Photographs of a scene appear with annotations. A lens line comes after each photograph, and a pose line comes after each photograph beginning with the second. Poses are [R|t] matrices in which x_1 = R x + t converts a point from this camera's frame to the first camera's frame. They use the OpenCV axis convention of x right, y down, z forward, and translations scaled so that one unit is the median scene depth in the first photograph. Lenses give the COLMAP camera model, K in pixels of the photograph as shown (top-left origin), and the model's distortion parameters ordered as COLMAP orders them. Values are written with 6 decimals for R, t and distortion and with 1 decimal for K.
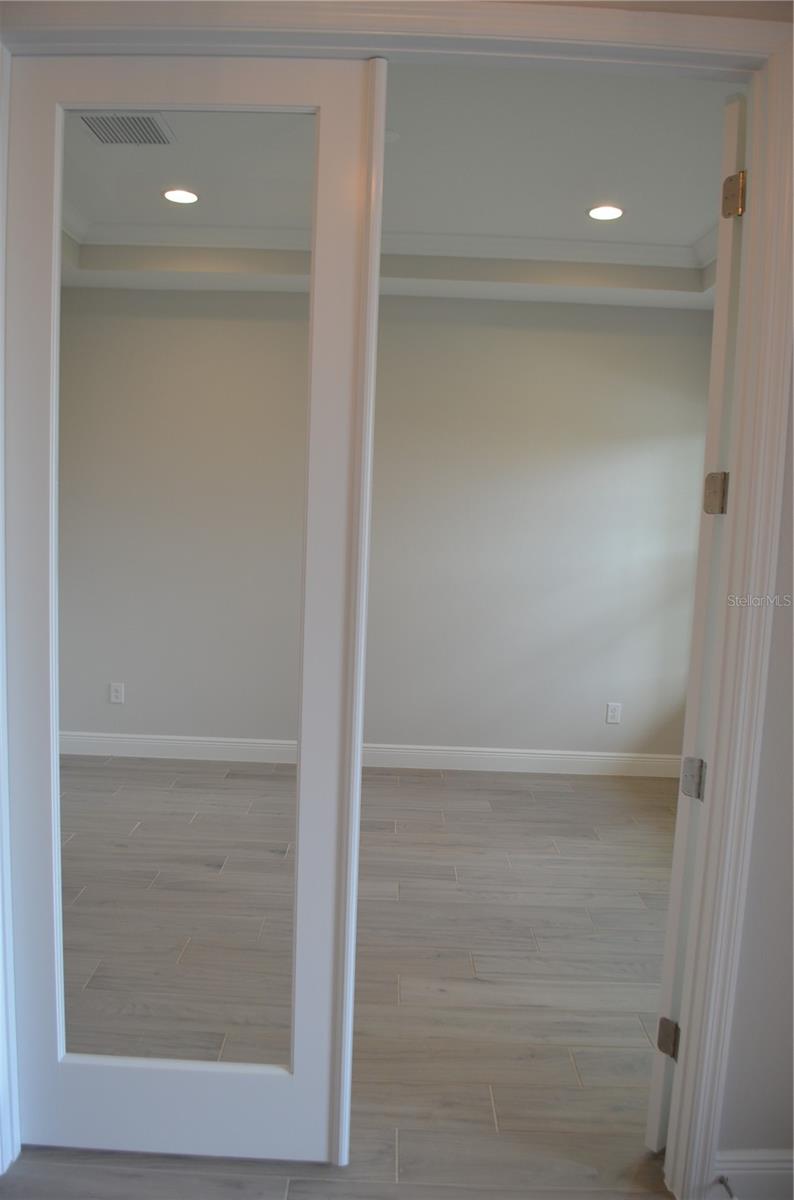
lens RADIAL K [[950.9, 0, 396.6], [0, 950.9, 604.9], [0, 0, 1]] dist [-0.081524, 0.005701]
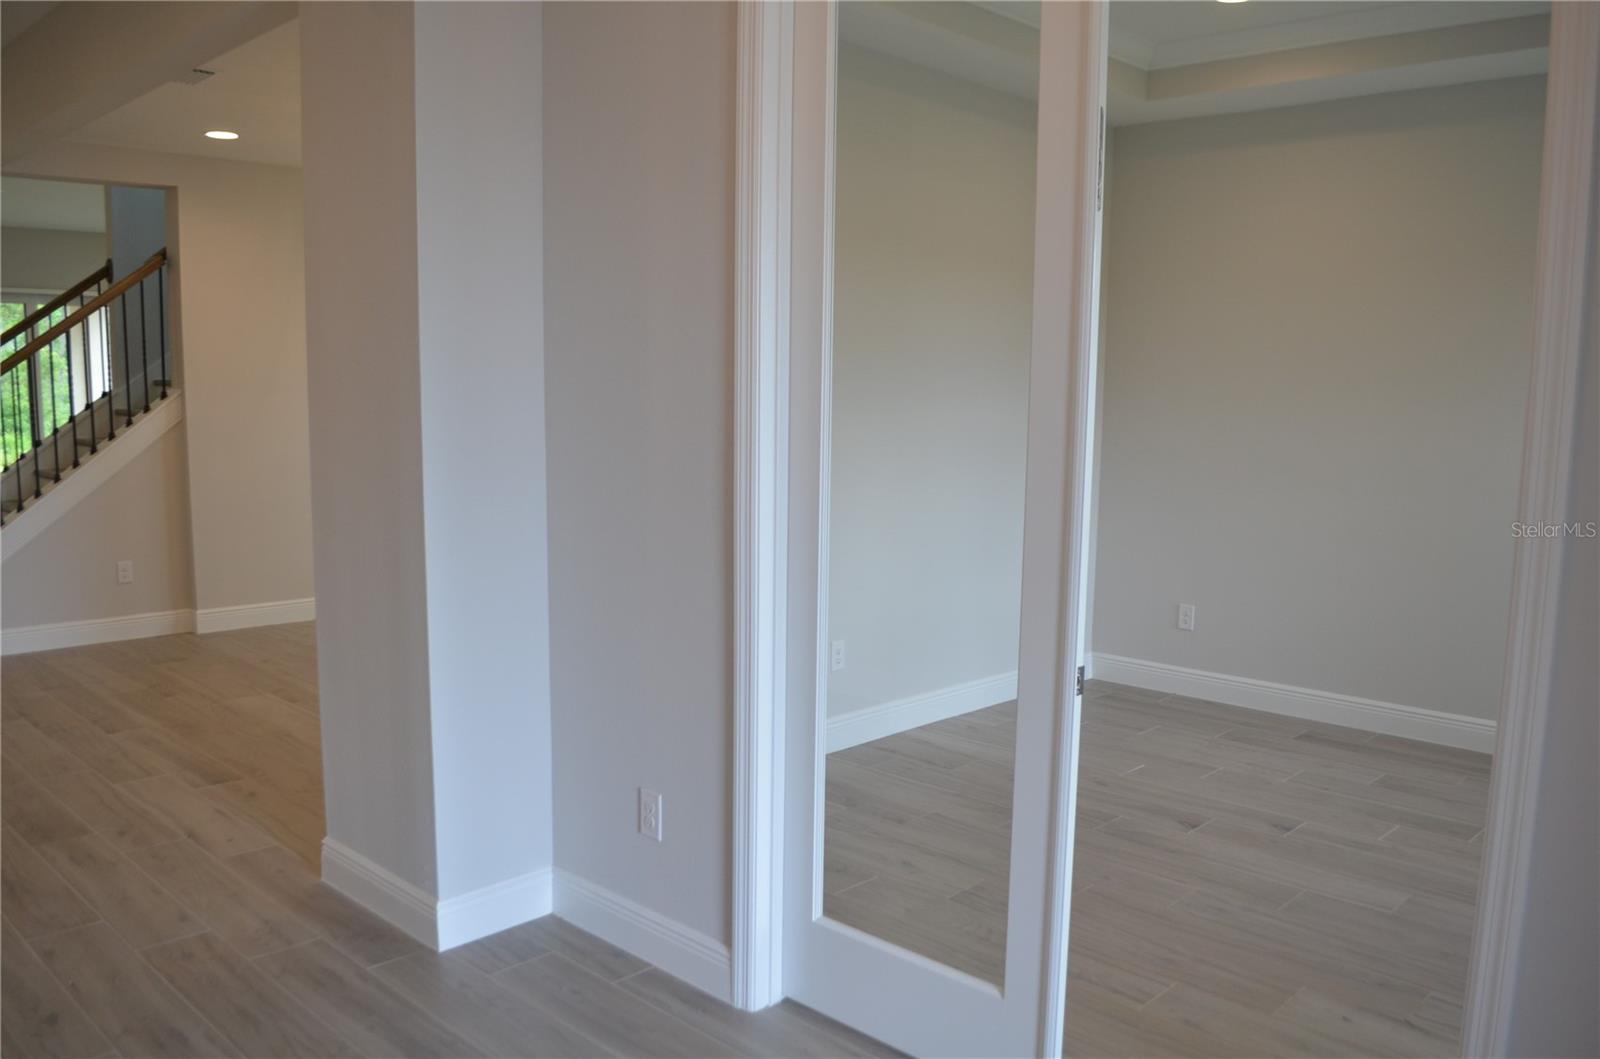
lens RADIAL K [[1267.9, 0, 804.2], [0, 1267.9, 526.5], [0, 0, 1]] dist [-0.081524, 0.005701]
pose [[0.724654, 0.052095, -0.687141, 0.236740], [-0.052266, 0.998421, 0.020575, 0.012532], [0.687128, 0.021004, 0.726233, -0.012073]]
